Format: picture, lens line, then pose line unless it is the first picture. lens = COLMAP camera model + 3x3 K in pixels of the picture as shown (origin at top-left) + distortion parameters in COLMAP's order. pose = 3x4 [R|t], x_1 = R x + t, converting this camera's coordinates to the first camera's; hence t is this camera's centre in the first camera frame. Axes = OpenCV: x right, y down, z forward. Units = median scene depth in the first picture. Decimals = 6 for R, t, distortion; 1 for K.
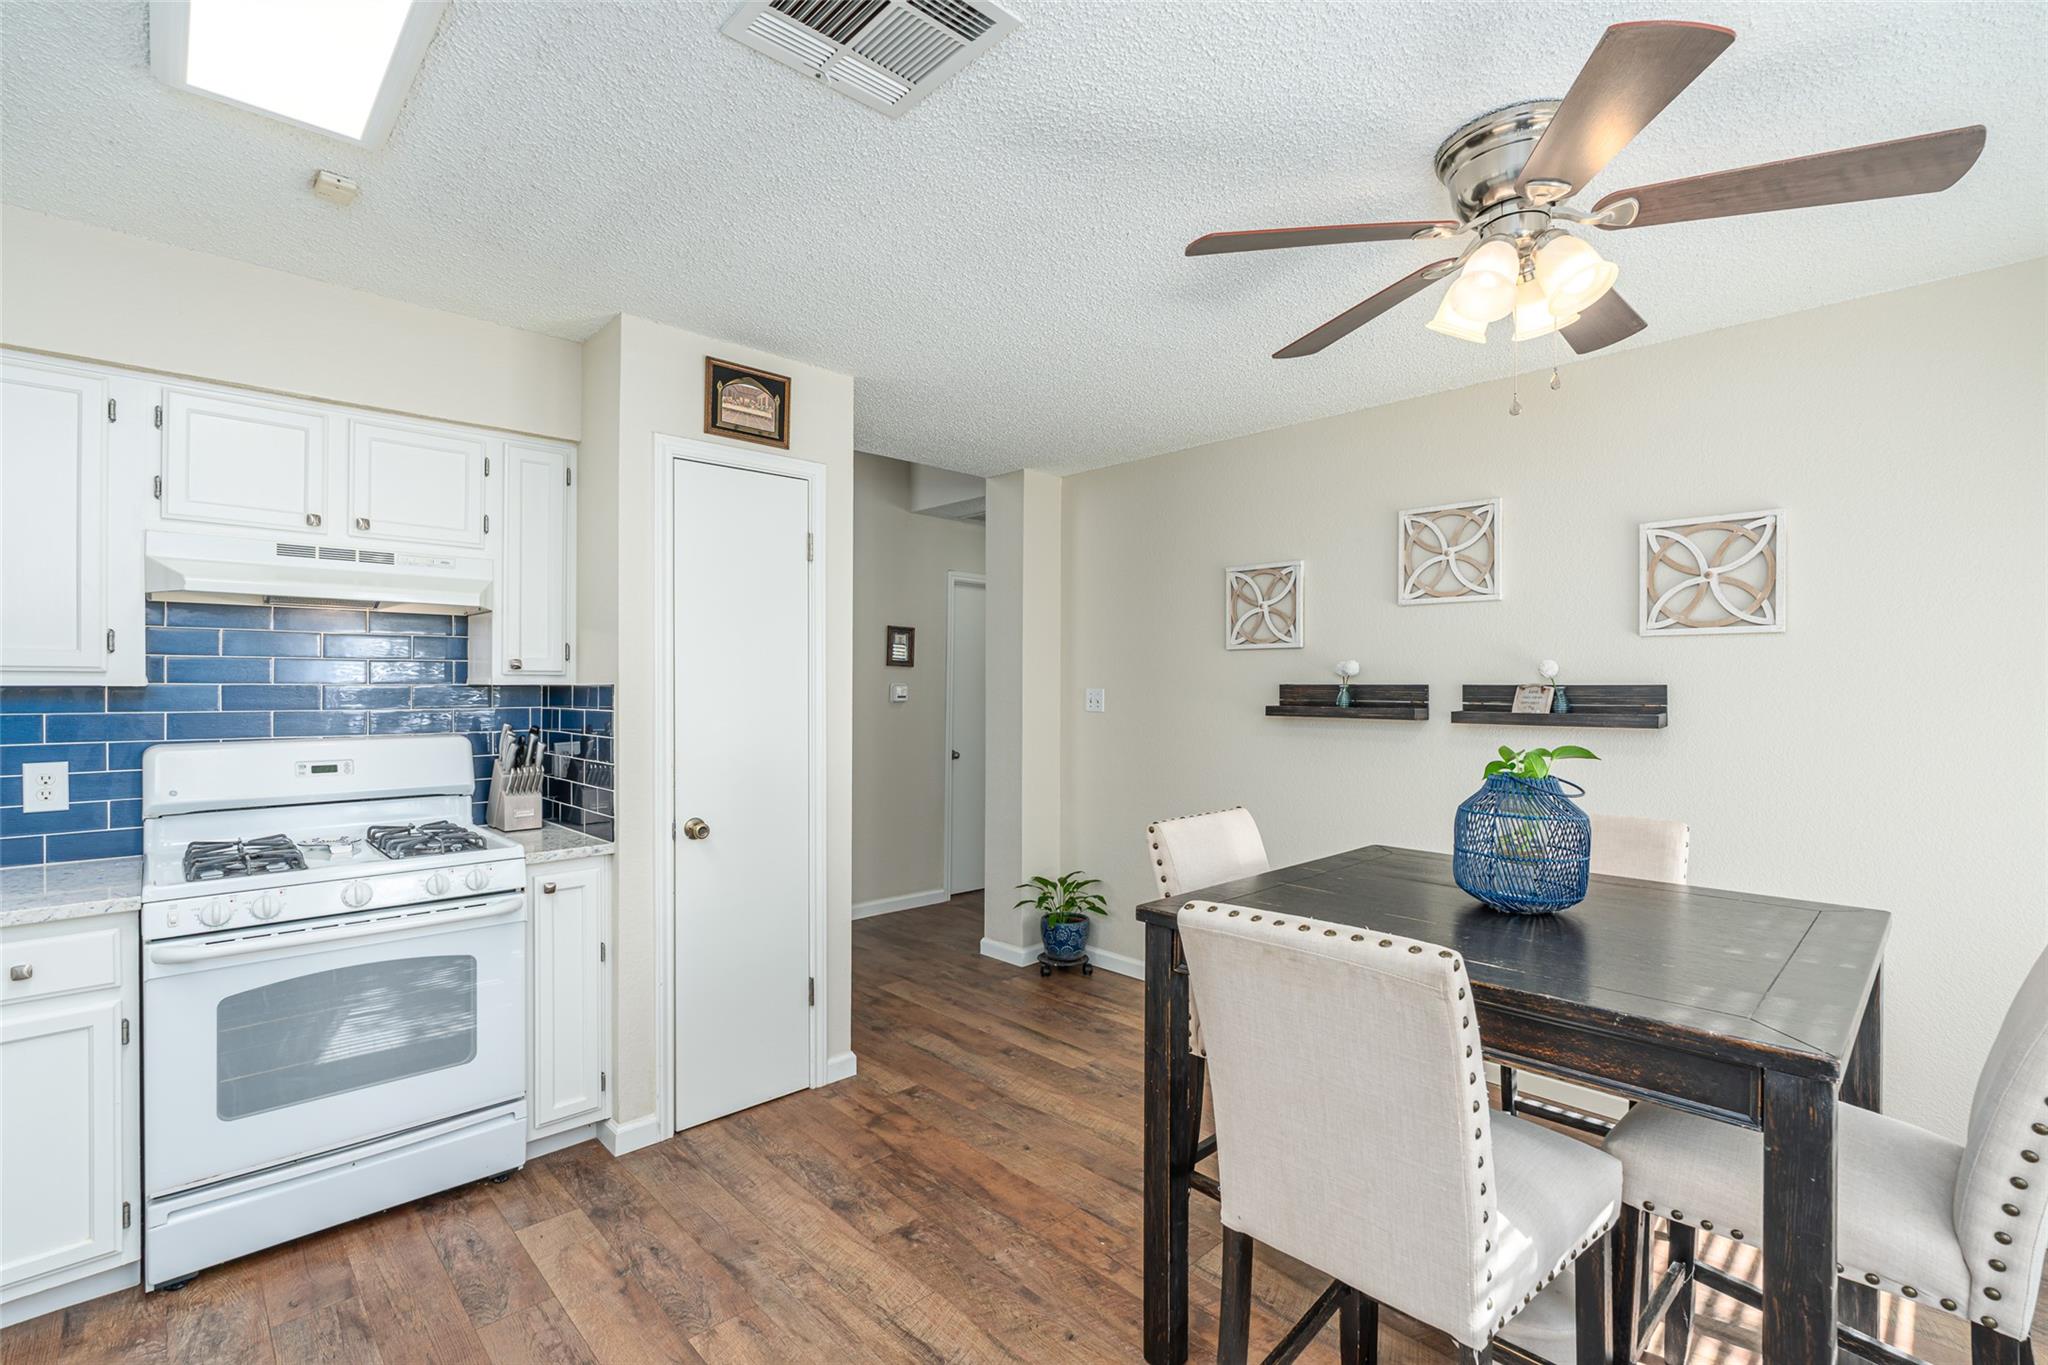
lens RADIAL K [[937.1, 0, 1022.7], [0, 937.1, 685.4], [0, 0, 1]] dist [0.000250, 0.000306]
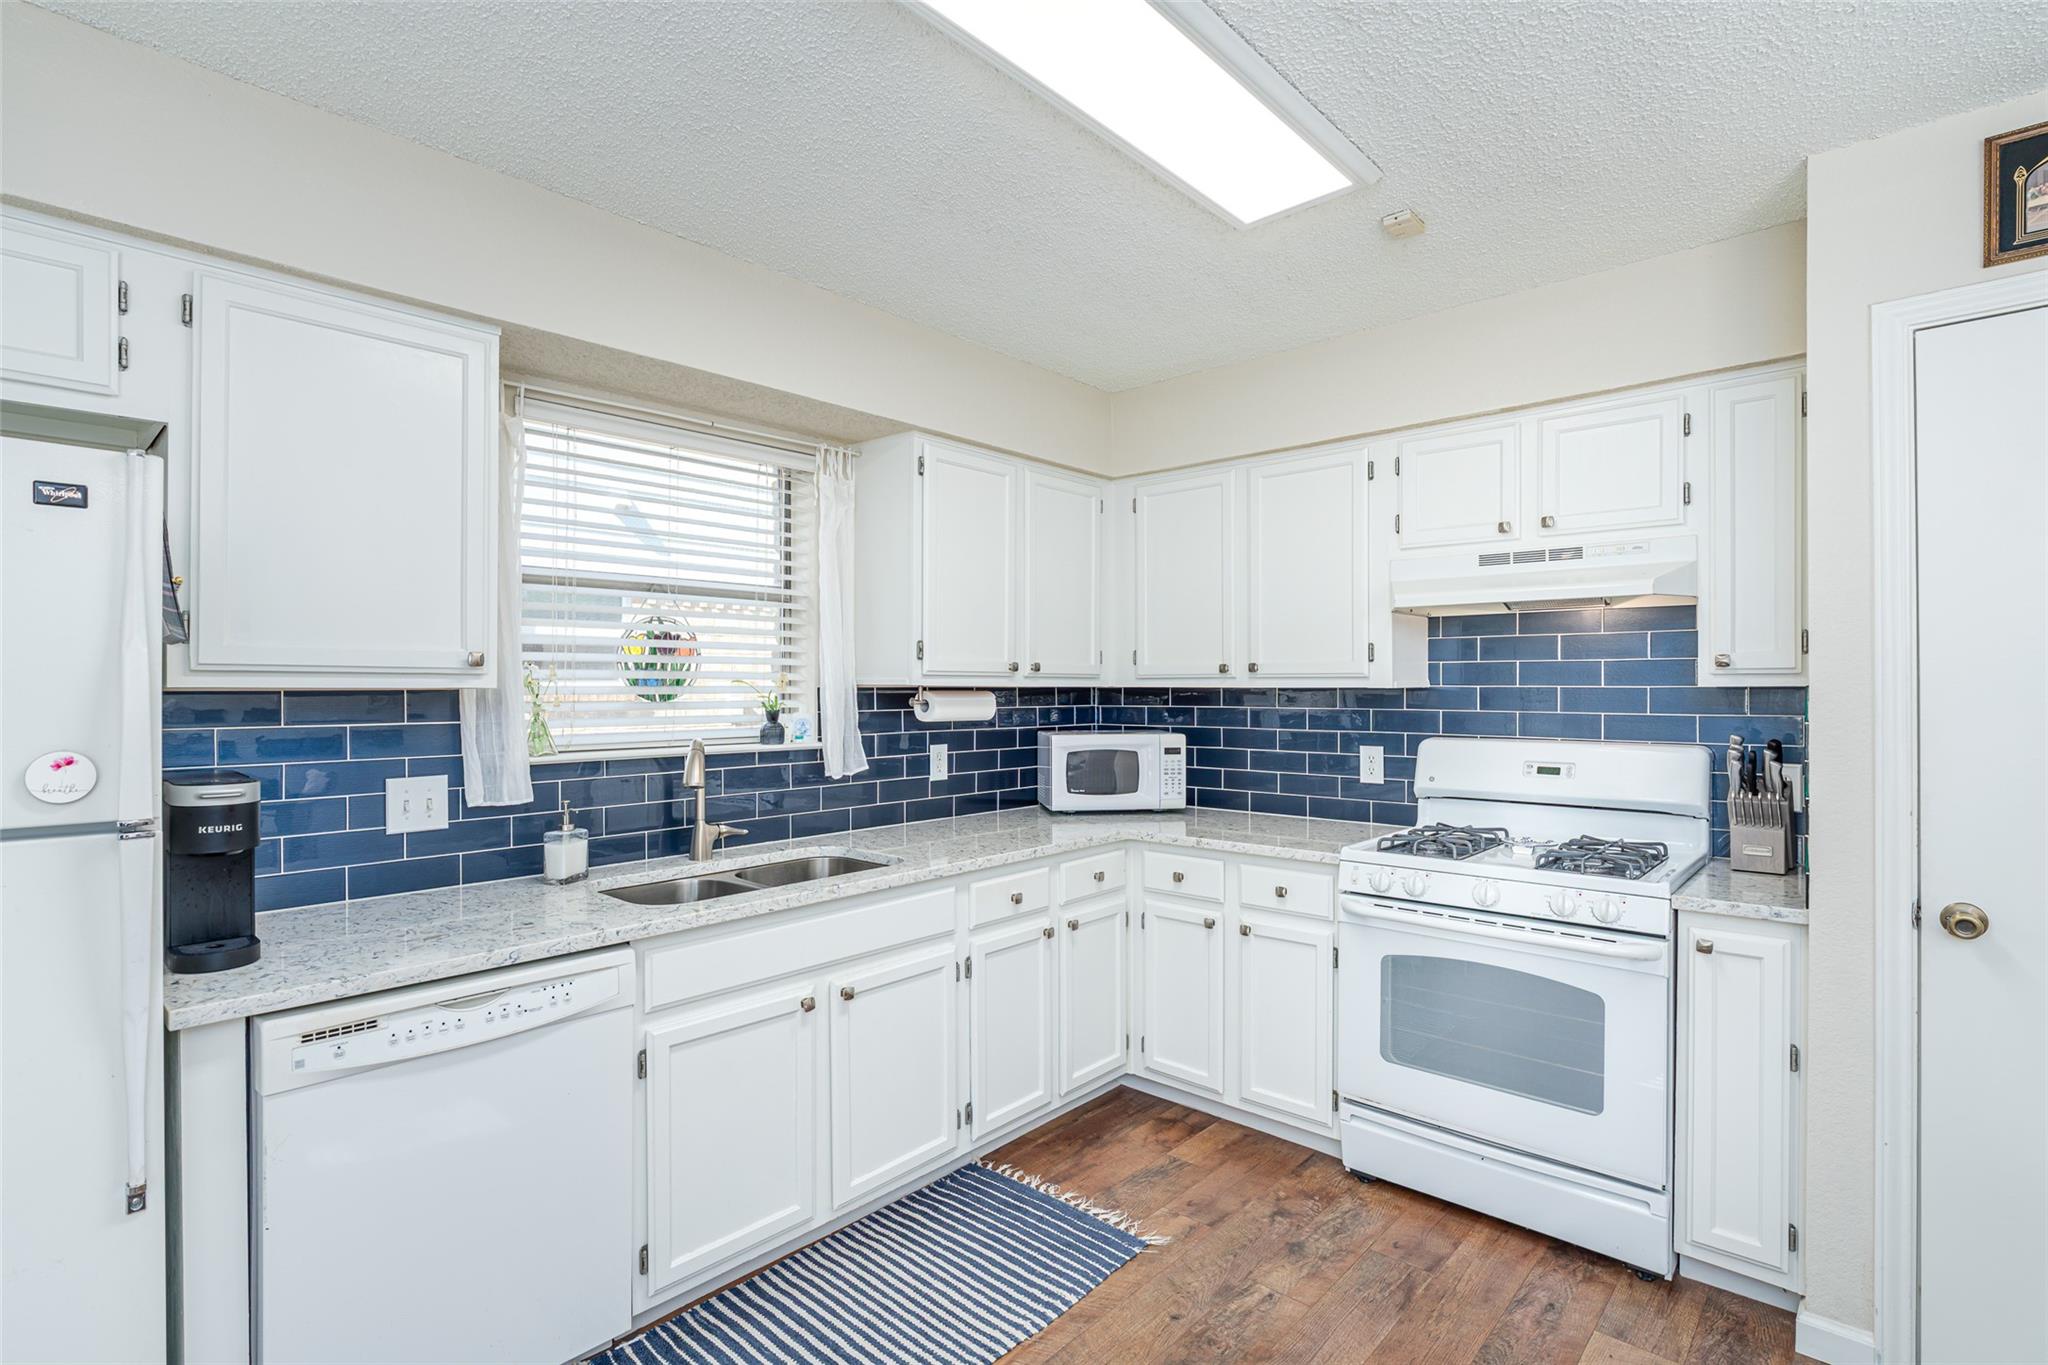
lens RADIAL K [[946.0, 0, 956.0], [0, 946.0, 687.5], [0, 0, 1]] dist [-0.006030, 0.000669]
pose [[0.056204, -0.001378, -0.998418, 0.251153], [0.001107, 0.999999, -0.001318, 0.000811], [0.998419, -0.001032, 0.056205, 0.339976]]
